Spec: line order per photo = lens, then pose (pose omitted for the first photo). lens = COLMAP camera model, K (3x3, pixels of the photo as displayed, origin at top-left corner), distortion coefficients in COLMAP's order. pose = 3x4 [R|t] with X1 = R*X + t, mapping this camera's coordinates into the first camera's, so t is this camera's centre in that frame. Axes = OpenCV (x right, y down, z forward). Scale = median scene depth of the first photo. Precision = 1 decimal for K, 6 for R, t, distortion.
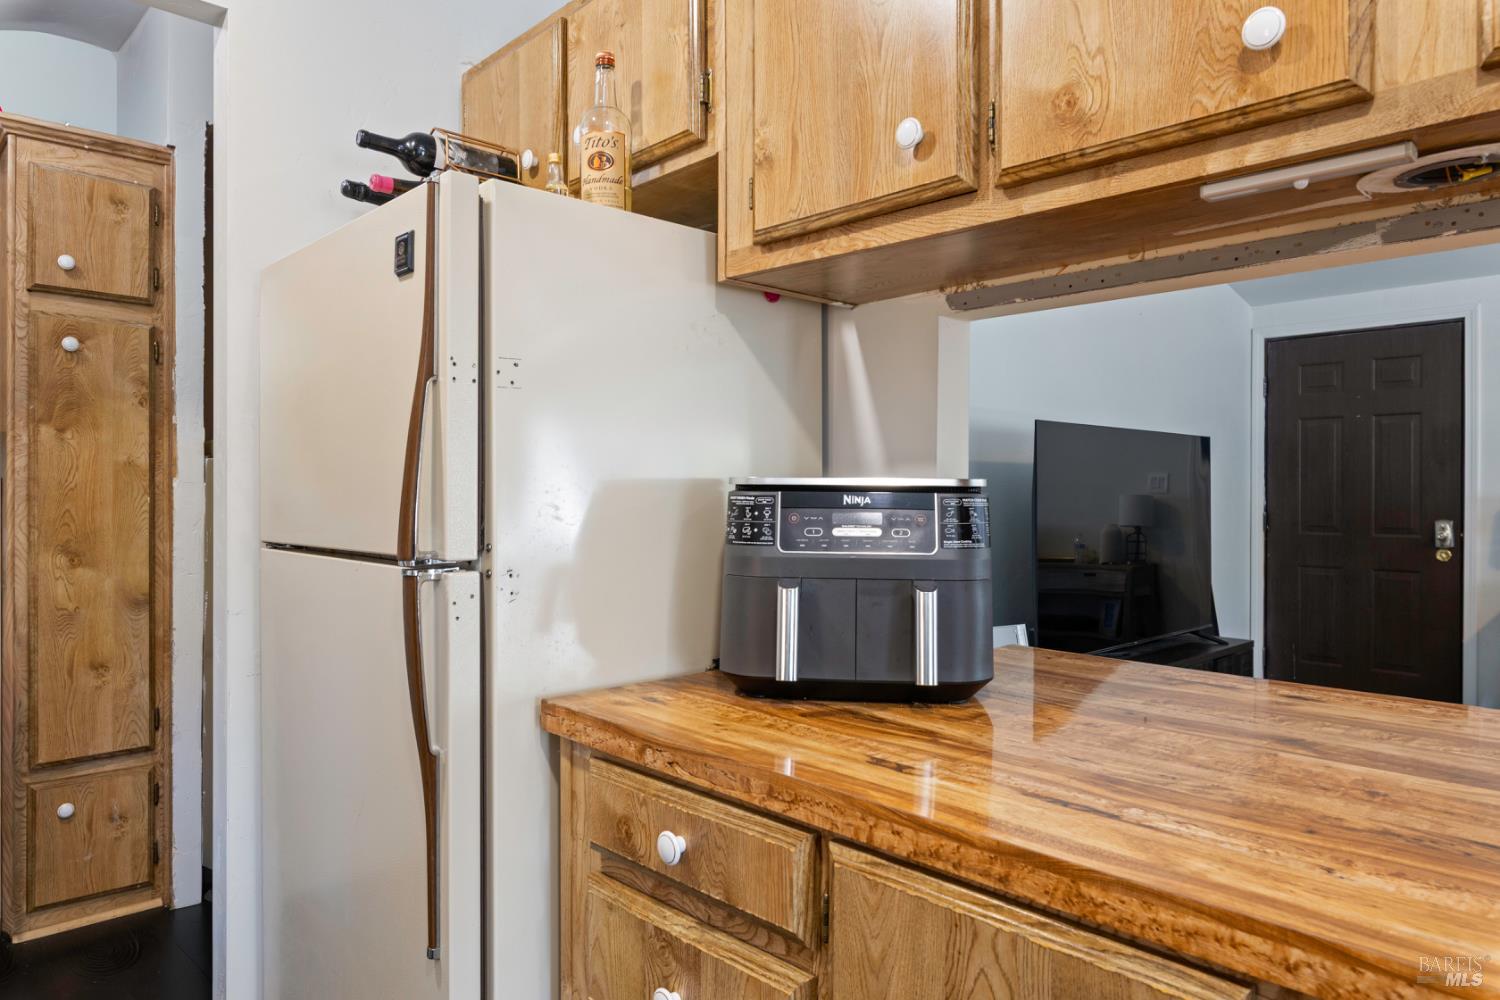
lens RADIAL K [[974.8, 0, 781.2], [0, 974.8, 493.9], [0, 0, 1]] dist [-0.005030, -0.002151]
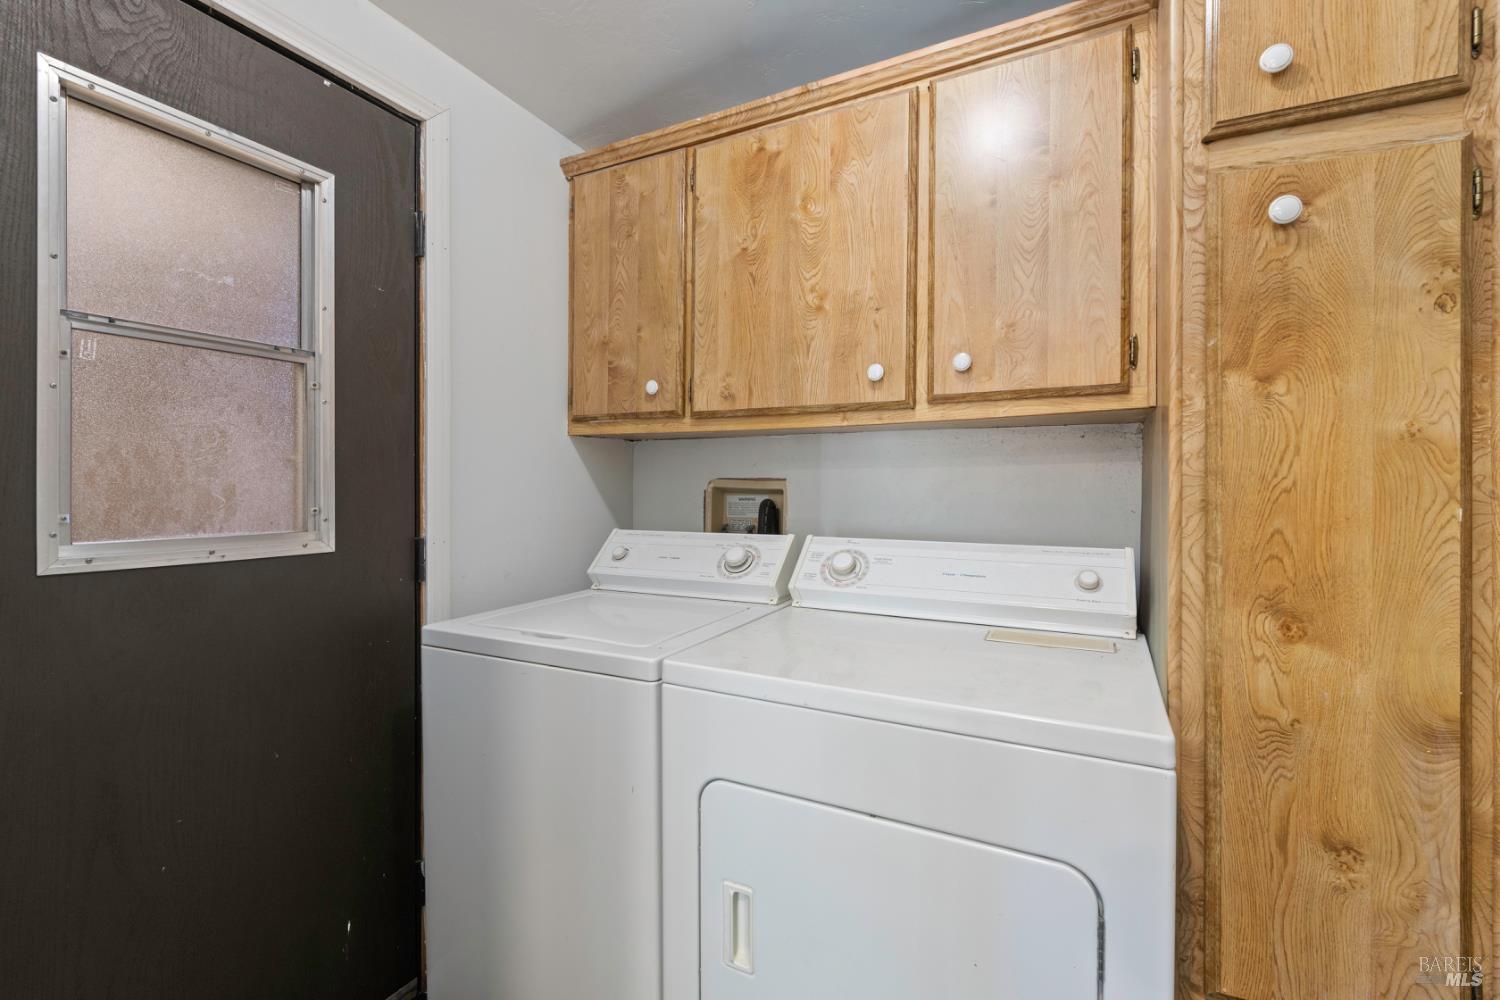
lens RADIAL K [[645.2, 0, 756.5], [0, 645.2, 489.3], [0, 0, 1]] dist [-0.001350, 0.000464]
pose [[0.322232, 0.000749, -0.946660, -0.490725], [-0.002847, 0.999996, -0.000178, -0.004644], [0.946656, 0.002753, 0.322233, 0.615084]]
